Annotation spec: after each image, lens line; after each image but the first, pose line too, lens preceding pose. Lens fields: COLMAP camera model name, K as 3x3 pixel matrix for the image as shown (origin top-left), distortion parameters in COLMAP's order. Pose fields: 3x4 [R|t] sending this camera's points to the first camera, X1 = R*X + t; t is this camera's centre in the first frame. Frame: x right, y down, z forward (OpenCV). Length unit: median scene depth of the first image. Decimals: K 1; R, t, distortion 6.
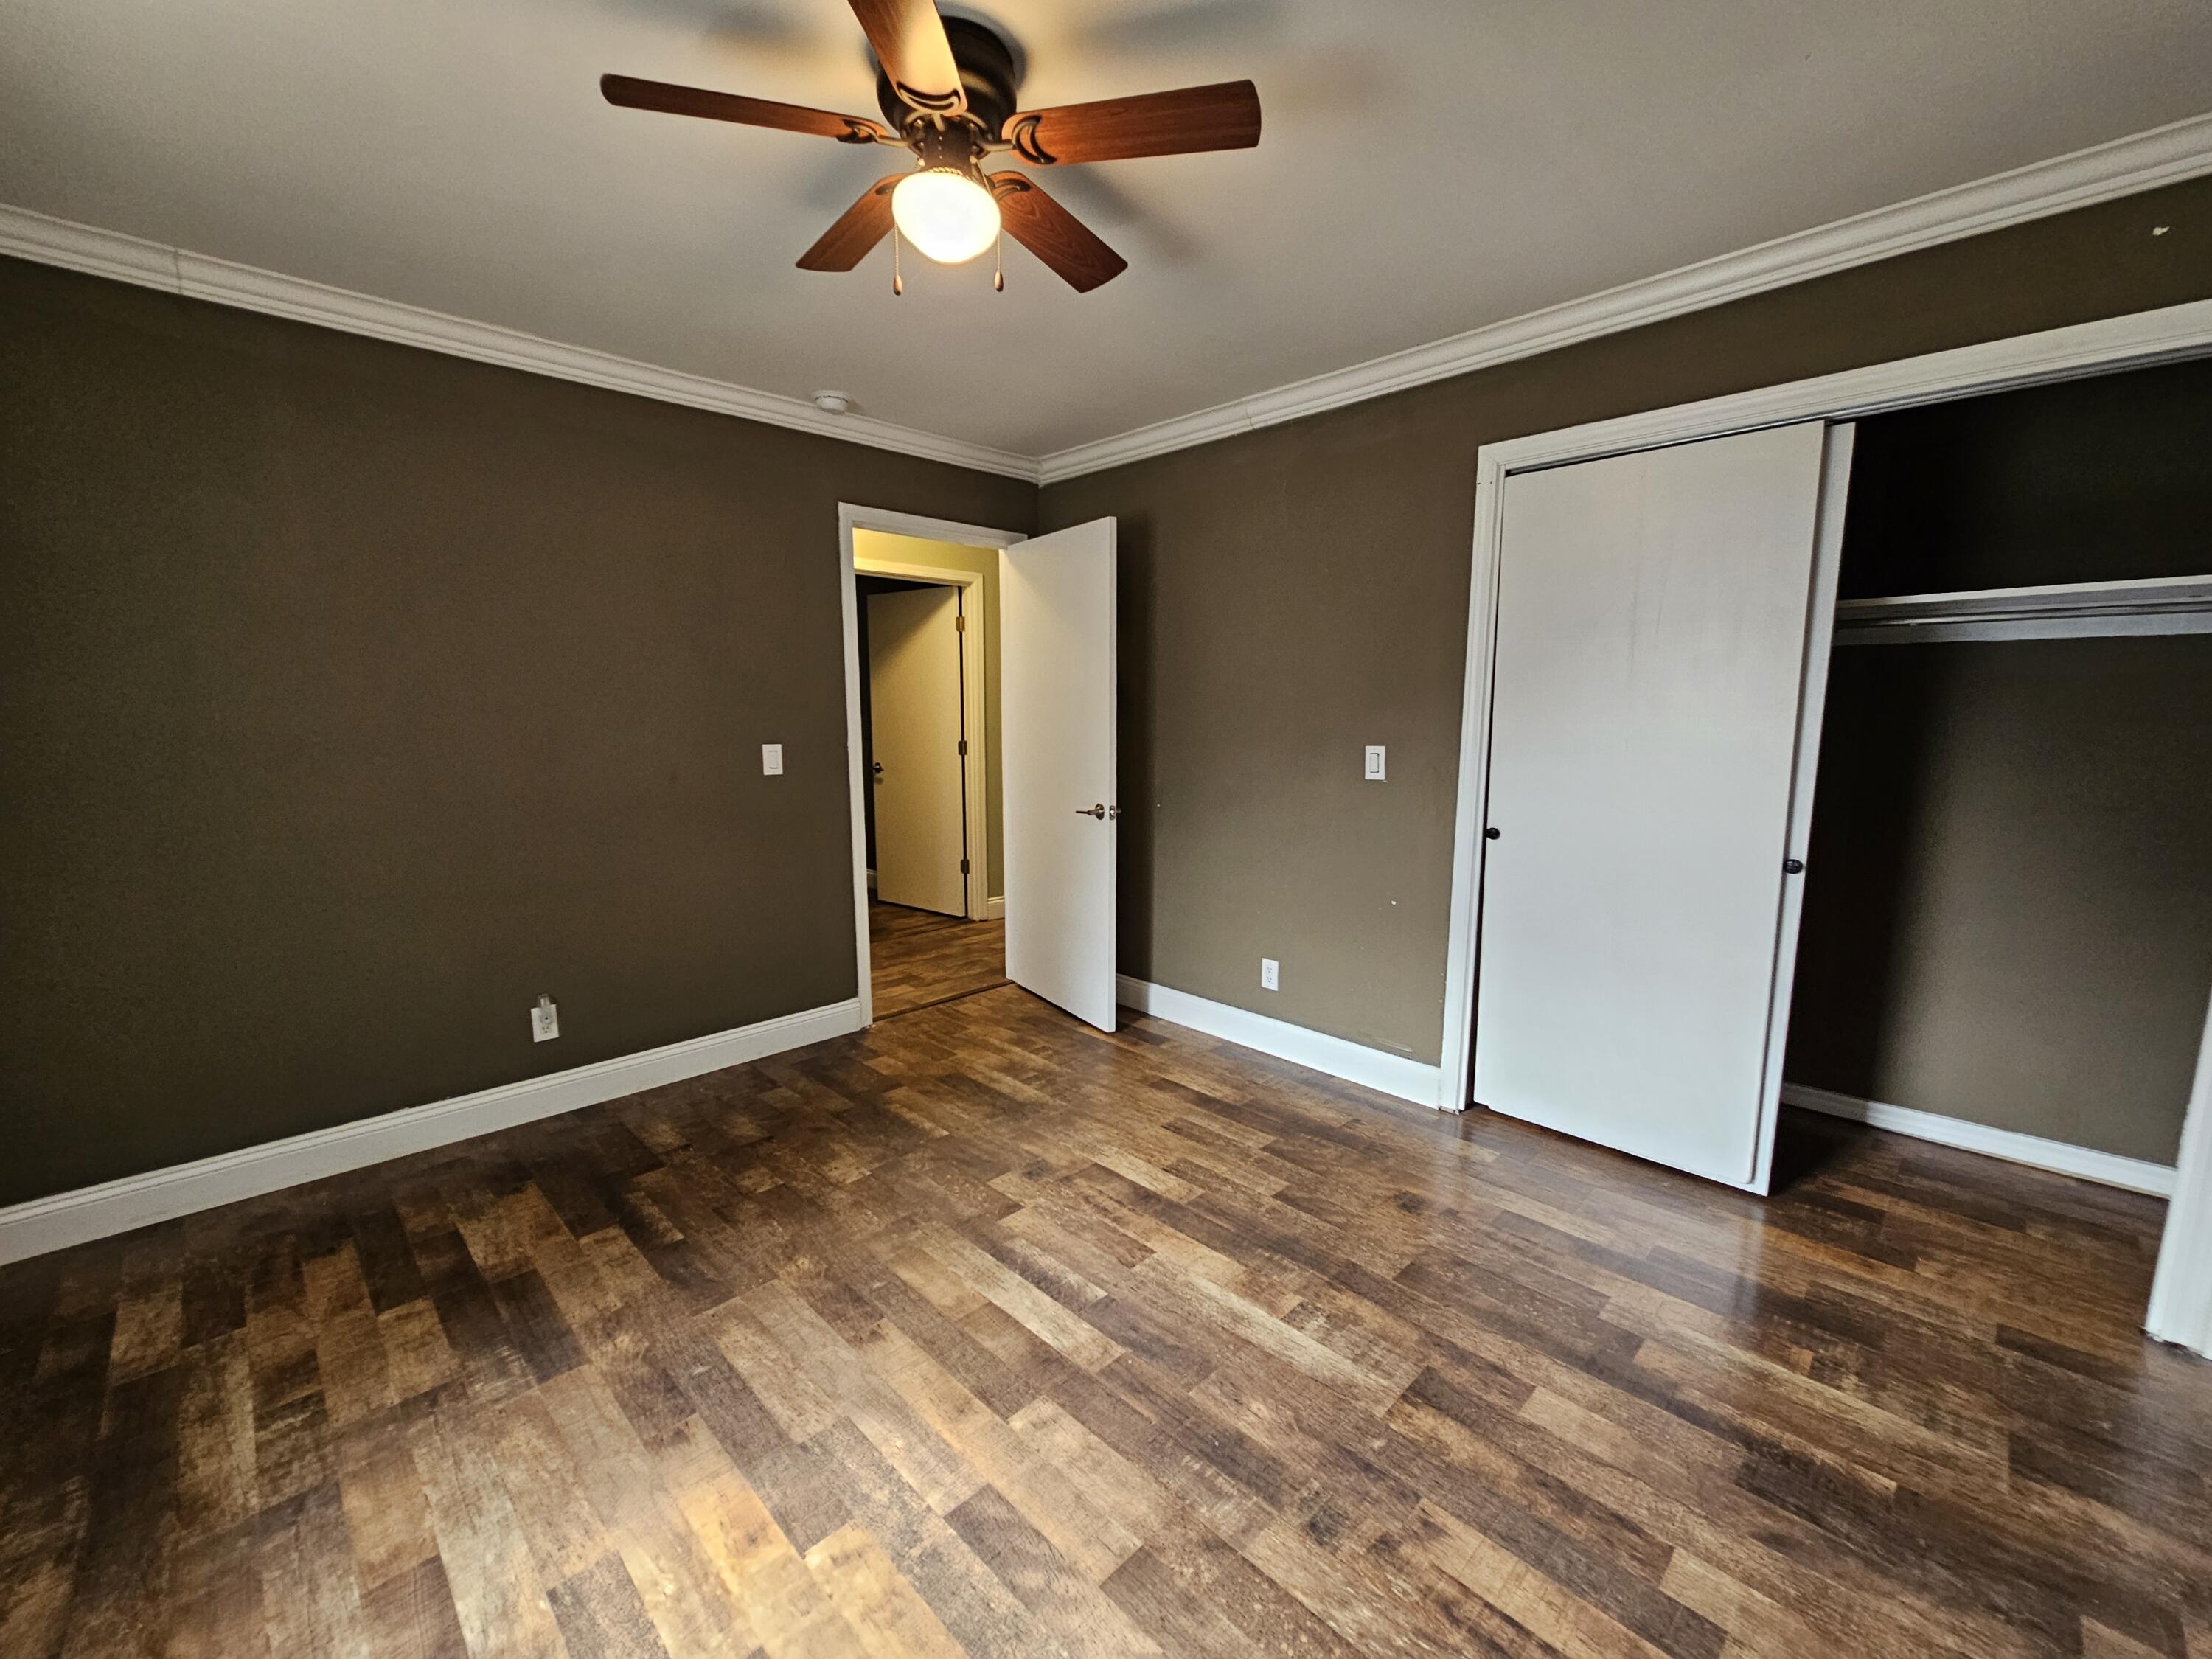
lens RADIAL K [[903.3, 0, 1095.9], [0, 903.3, 835.8], [0, 0, 1]] dist [-0.002705, -0.000303]
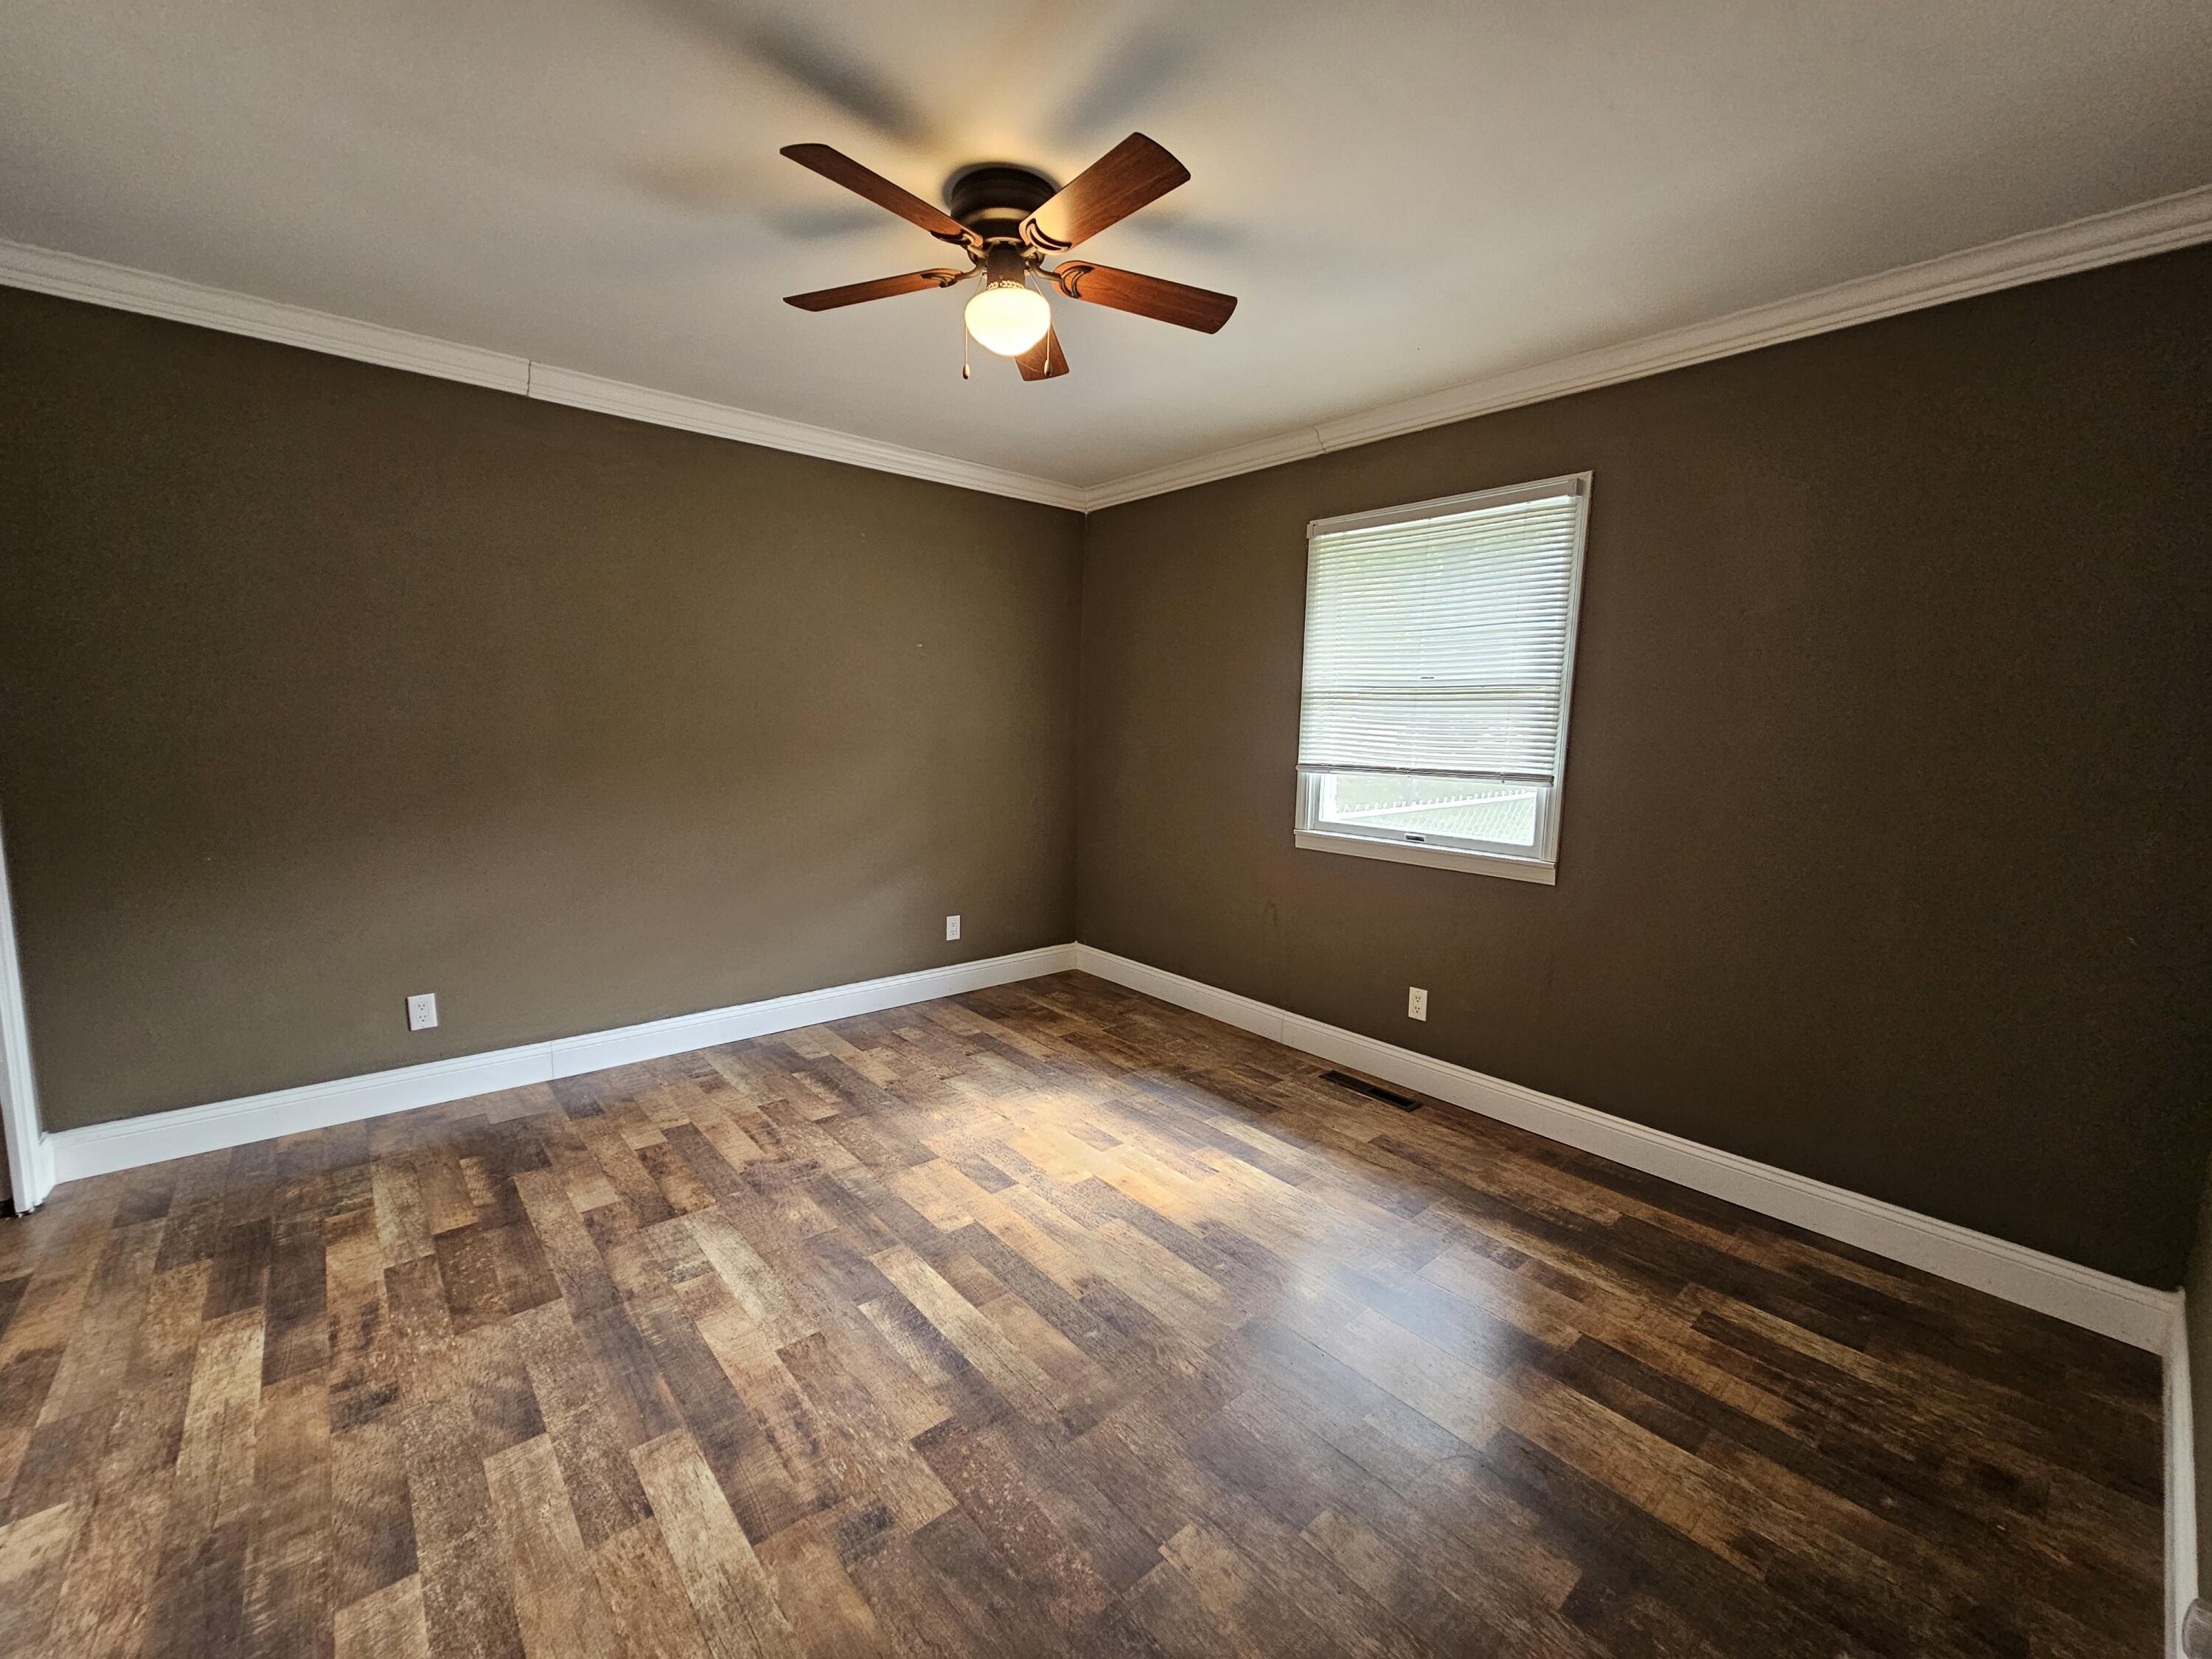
lens RADIAL K [[903.3, 0, 1095.9], [0, 903.3, 835.8], [0, 0, 1]] dist [-0.002705, -0.000303]
pose [[-0.997664, -0.030931, 0.060911, -0.310807], [-0.013124, 0.961797, 0.273449, -0.278197], [-0.067042, 0.272011, -0.959956, 1.912474]]
